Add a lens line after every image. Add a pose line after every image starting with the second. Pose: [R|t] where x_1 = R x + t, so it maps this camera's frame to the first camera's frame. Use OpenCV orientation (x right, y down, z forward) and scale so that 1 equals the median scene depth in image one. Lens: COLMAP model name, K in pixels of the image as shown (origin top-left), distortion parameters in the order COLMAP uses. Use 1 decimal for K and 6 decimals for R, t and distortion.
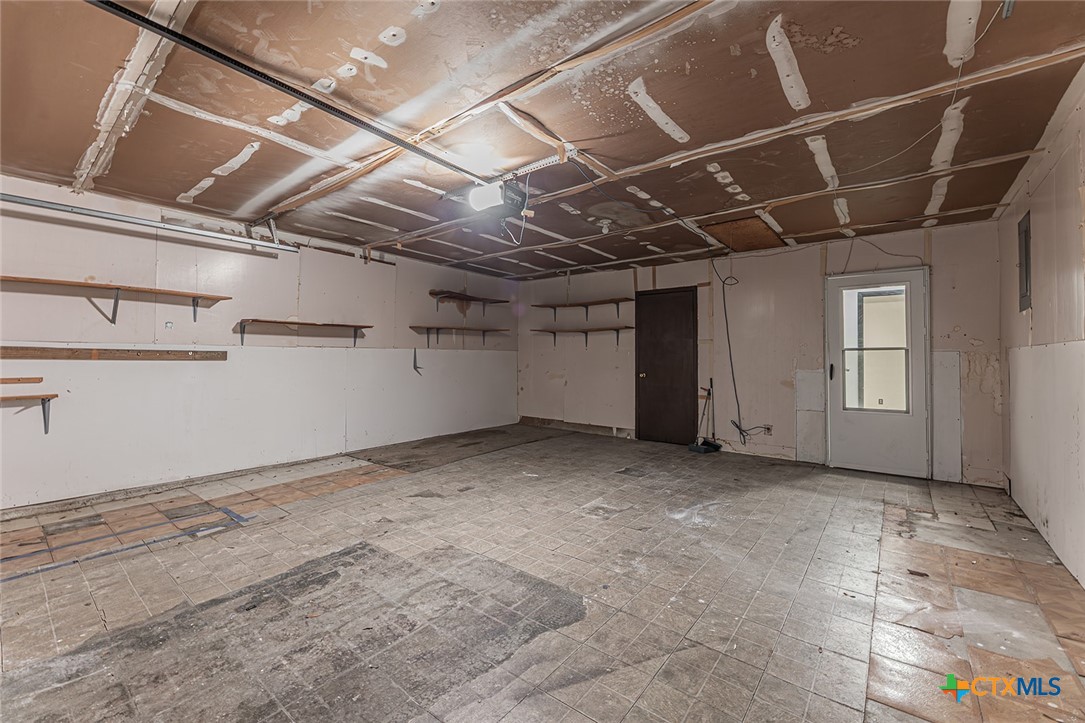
lens RADIAL K [[444.1, 0, 537.0], [0, 444.1, 357.0], [0, 0, 1]] dist [-0.002228, -0.001809]
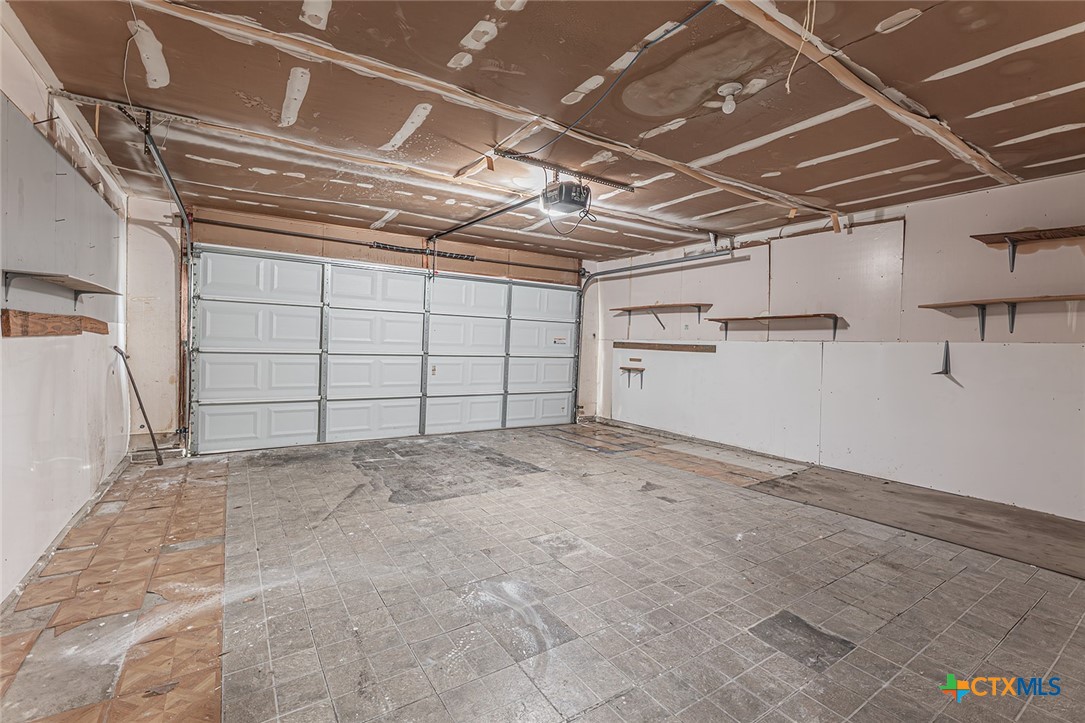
lens RADIAL K [[476.6, 0, 538.5], [0, 476.6, 358.2], [0, 0, 1]] dist [-0.002420, -0.000467]
pose [[-0.310902, 0.019583, -0.950240, 0.978709], [-0.022257, 0.999364, 0.027877, -0.003960], [0.950181, 0.029816, -0.310268, 1.256883]]
